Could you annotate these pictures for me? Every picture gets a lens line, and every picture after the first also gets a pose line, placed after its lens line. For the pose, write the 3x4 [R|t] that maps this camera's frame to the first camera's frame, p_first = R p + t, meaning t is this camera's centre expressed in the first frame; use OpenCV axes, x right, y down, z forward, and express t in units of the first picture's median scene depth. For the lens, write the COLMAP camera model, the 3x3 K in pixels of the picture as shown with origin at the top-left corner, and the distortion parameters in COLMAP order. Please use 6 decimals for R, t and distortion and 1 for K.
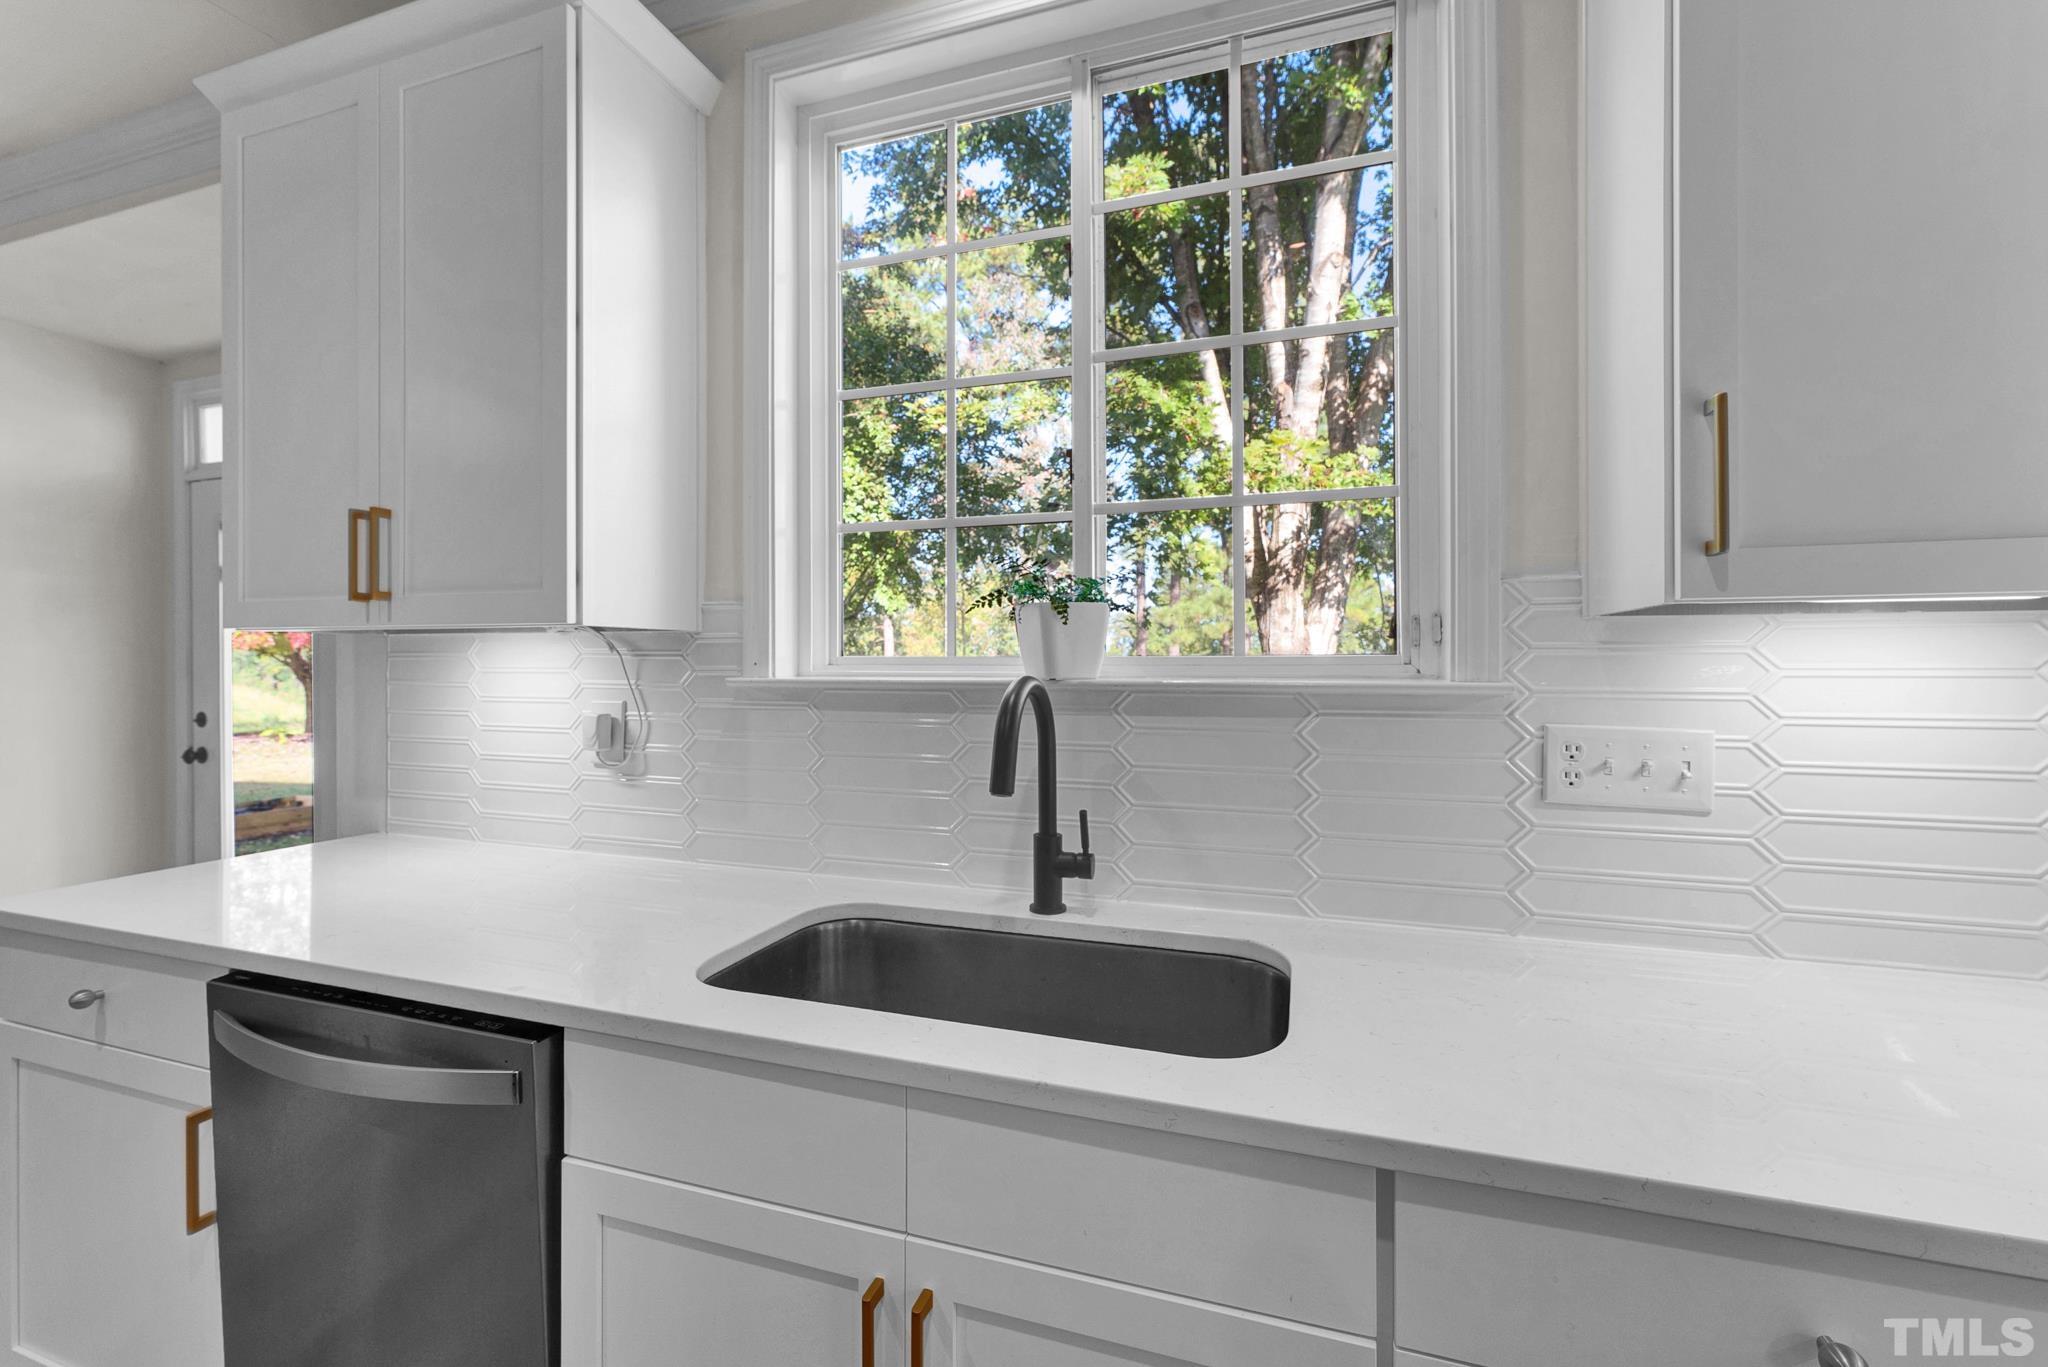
lens RADIAL K [[839.0, 0, 1024.5], [0, 839.0, 673.5], [0, 0, 1]] dist [0.002016, 0.000105]
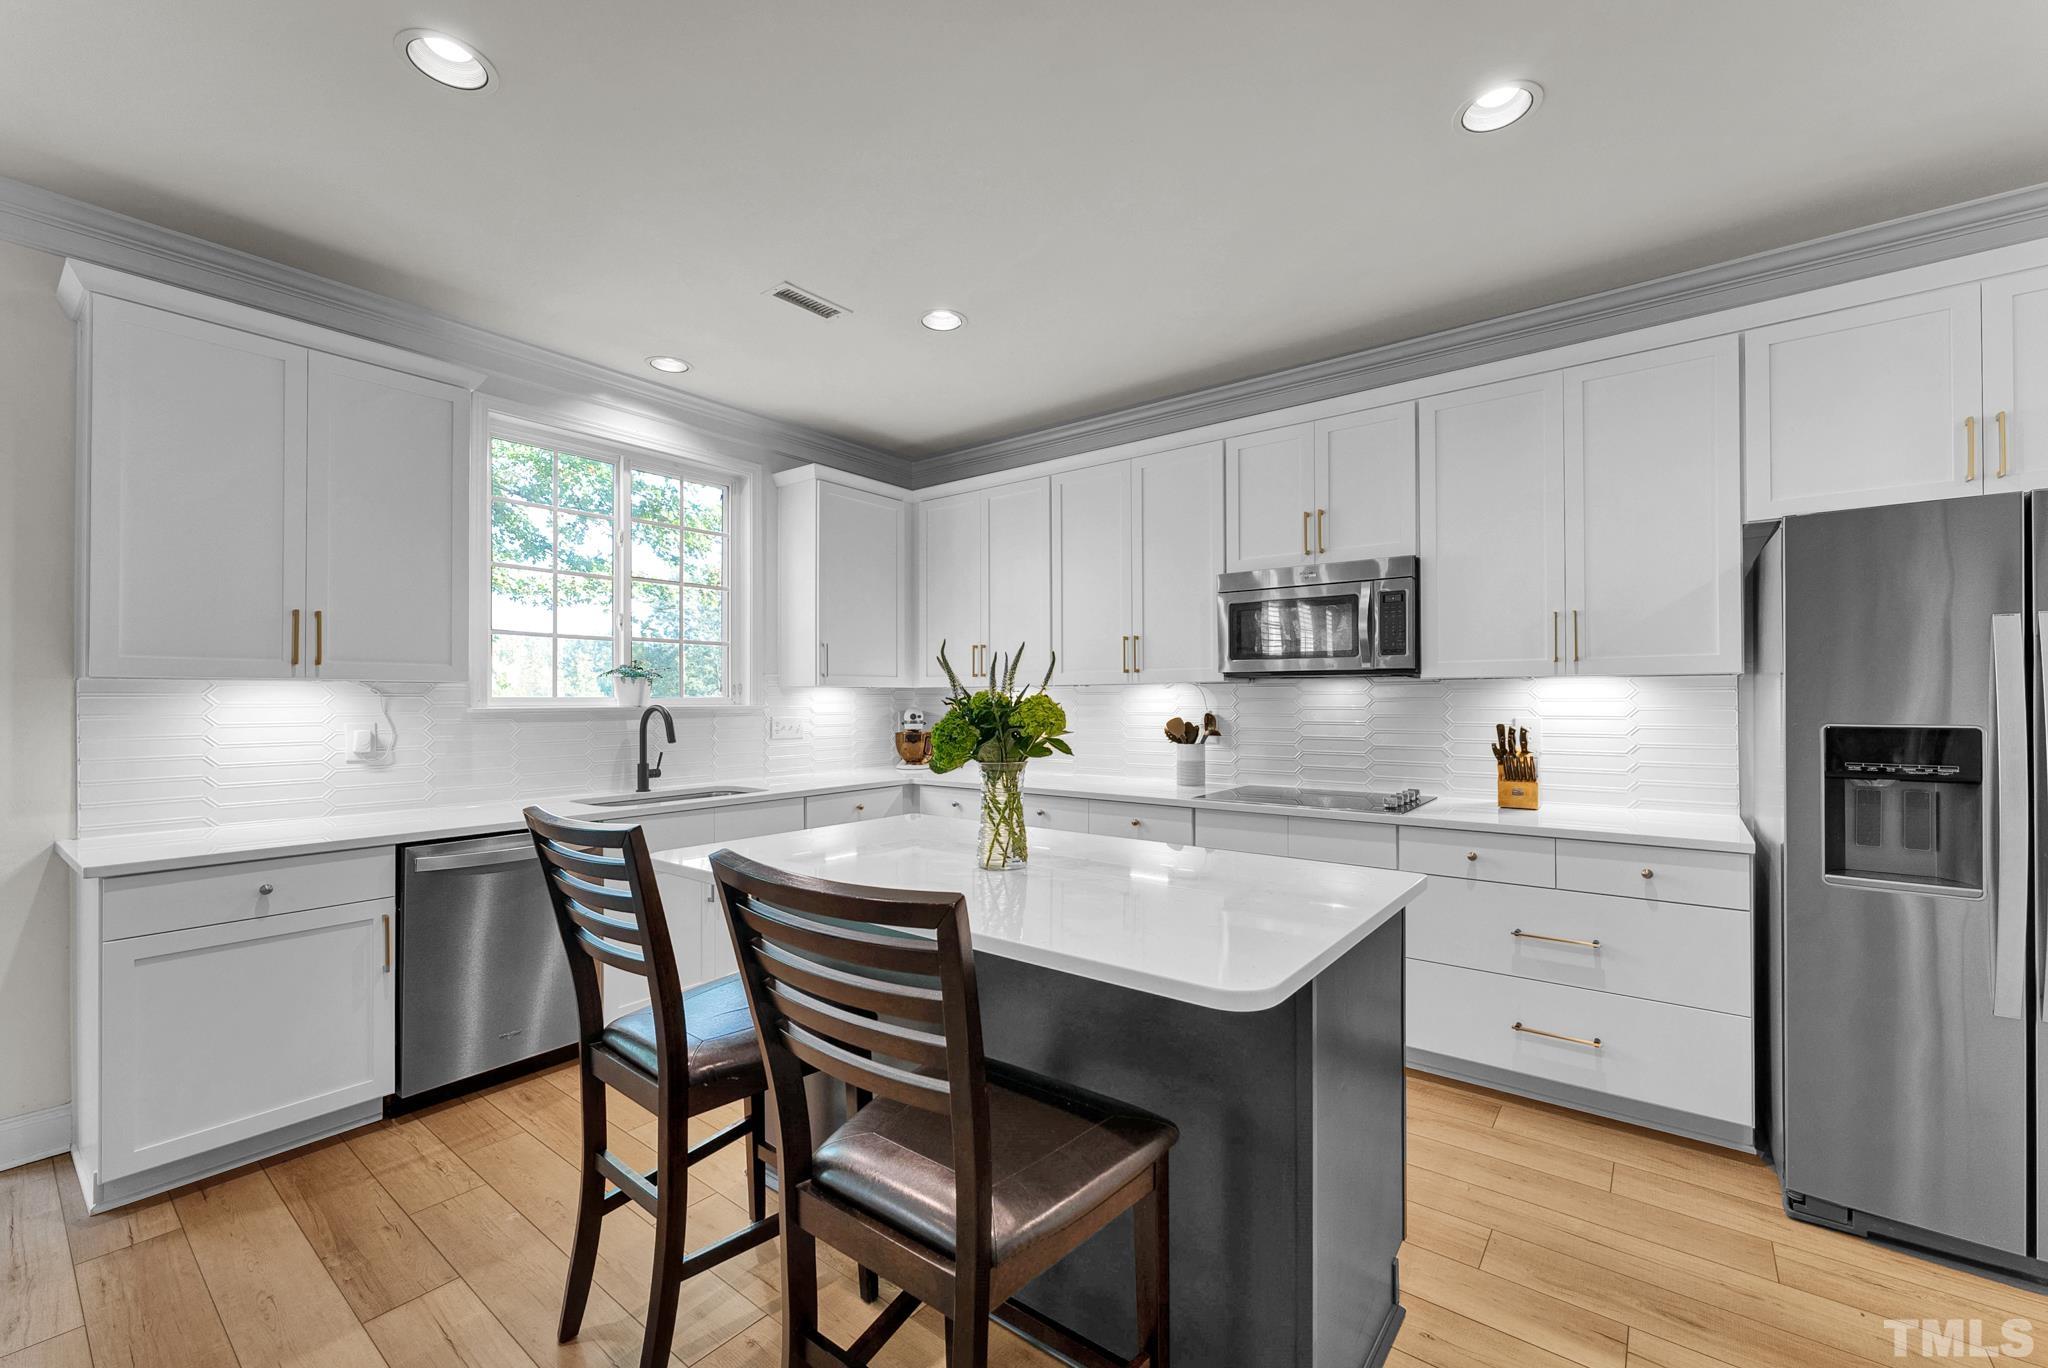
lens RADIAL K [[839.0, 0, 1022.9], [0, 839.0, 687.2], [0, 0, 1]] dist [0.002016, 0.000105]
pose [[0.345615, 0.005046, 0.938363, -2.139363], [0.006470, 0.999949, -0.007761, -0.024879], [-0.938354, 0.008754, 0.345565, -1.109991]]
